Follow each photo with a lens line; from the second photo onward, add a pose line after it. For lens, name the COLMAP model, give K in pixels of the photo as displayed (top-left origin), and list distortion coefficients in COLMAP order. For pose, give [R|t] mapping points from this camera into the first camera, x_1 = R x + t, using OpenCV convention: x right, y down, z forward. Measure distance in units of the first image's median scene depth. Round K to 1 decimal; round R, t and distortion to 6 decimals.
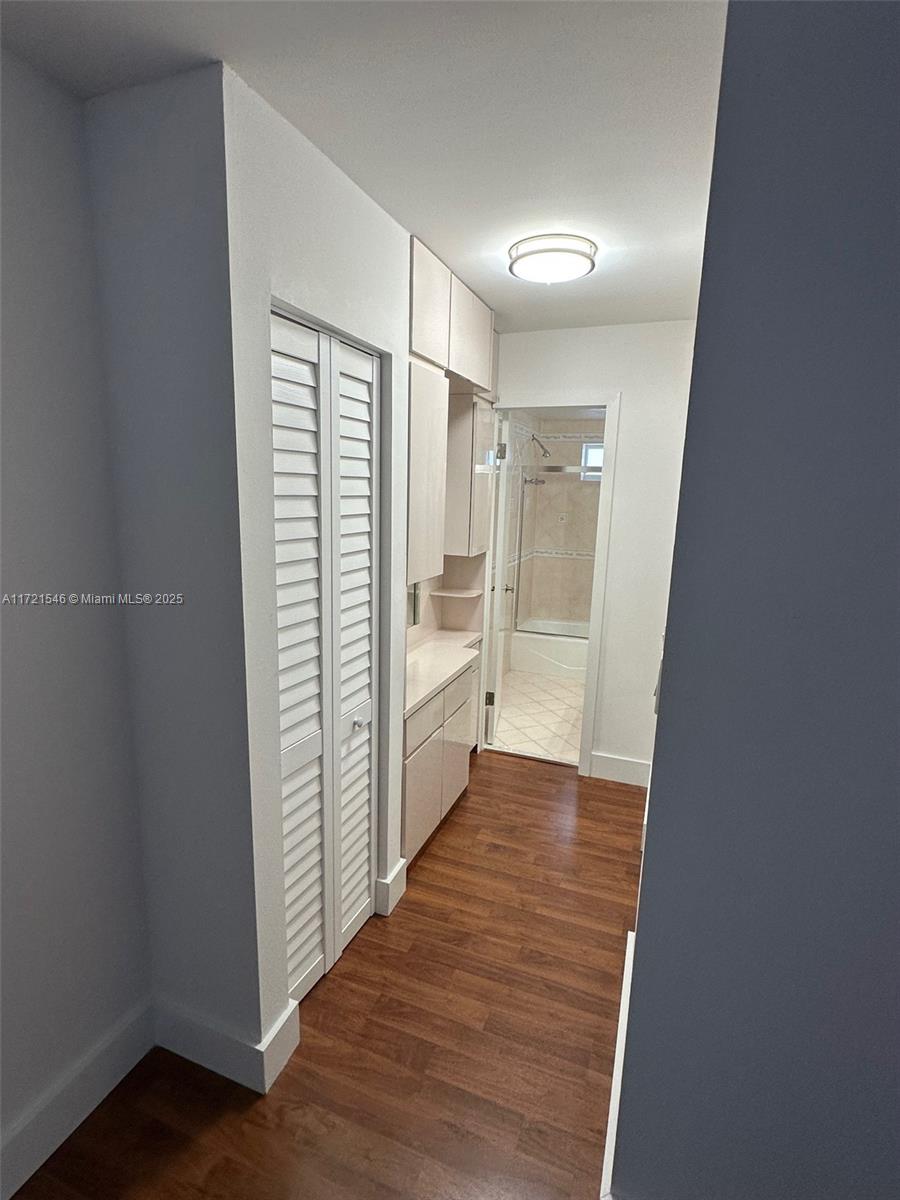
lens RADIAL K [[586.3, 0, 450.0], [0, 586.3, 600.0], [0, 0, 1]] dist [-0.003000, -0.001199]
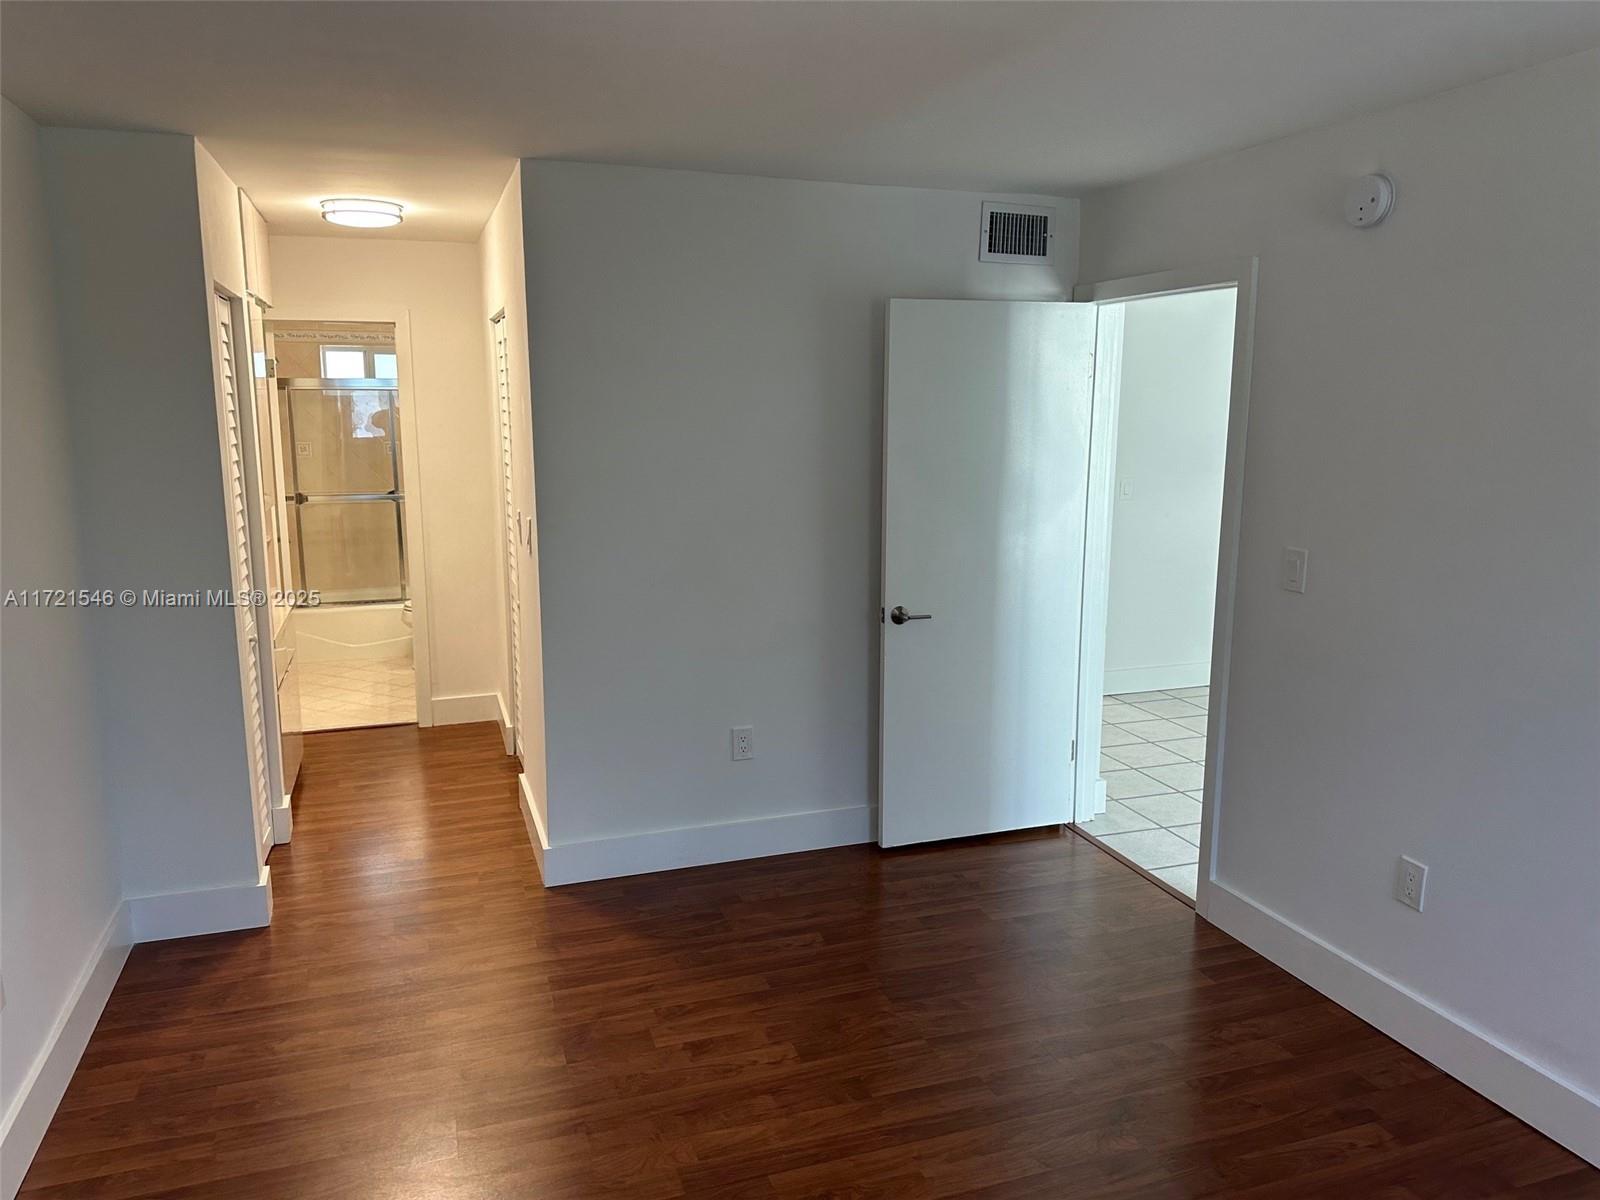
lens RADIAL K [[1128.9, 0, 800.0], [0, 1128.9, 600.0], [0, 0, 1]] dist [0.006945, 0.001905]
pose [[0.760776, -0.139928, 0.633750, -0.574234], [0.144317, 0.988507, 0.045013, 0.156894], [-0.632765, 0.057216, 0.772227, -1.007262]]
